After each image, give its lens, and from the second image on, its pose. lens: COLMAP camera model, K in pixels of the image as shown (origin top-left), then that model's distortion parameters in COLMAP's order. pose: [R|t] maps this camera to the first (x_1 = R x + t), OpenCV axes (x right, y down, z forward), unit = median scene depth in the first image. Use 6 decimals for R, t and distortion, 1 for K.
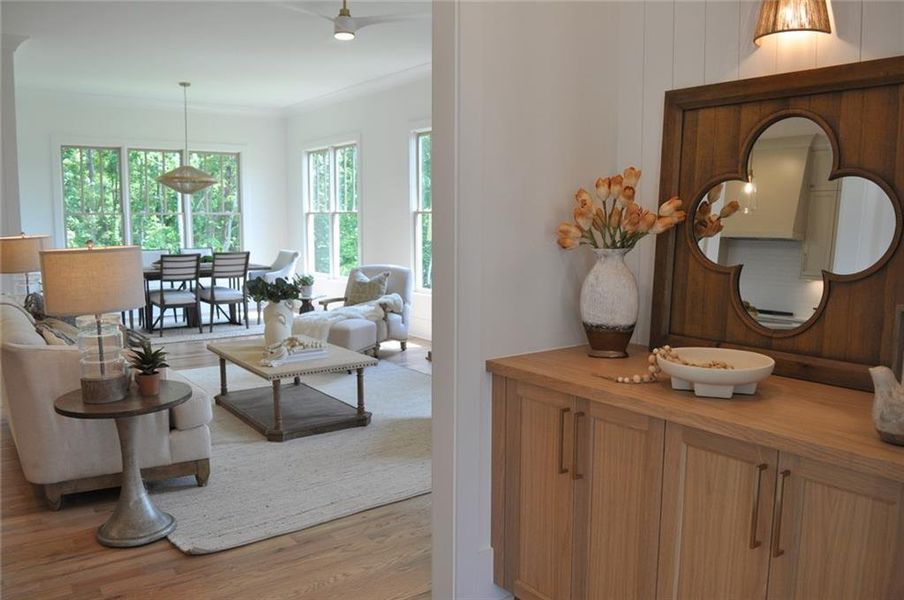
lens RADIAL K [[710.1, 0, 451.1], [0, 710.1, 298.4], [0, 0, 1]] dist [-0.077748, 0.010997]
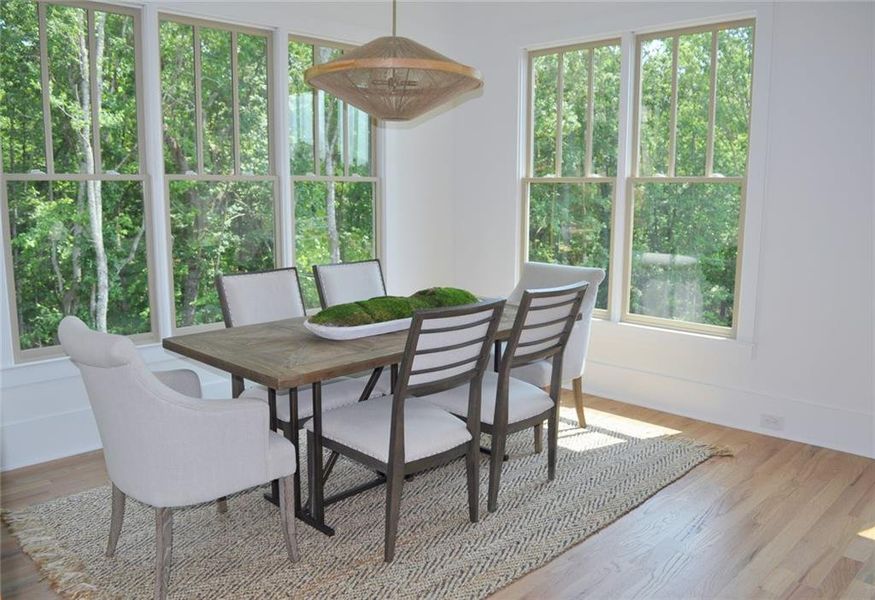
lens RADIAL K [[713.8, 0, 433.6], [0, 713.8, 296.7], [0, 0, 1]] dist [-0.056323, -0.000186]
pose [[0.987331, -0.020588, 0.157334, -0.436731], [0.014996, 0.999216, 0.036642, -0.077339], [-0.157965, -0.033819, 0.986865, 0.674151]]
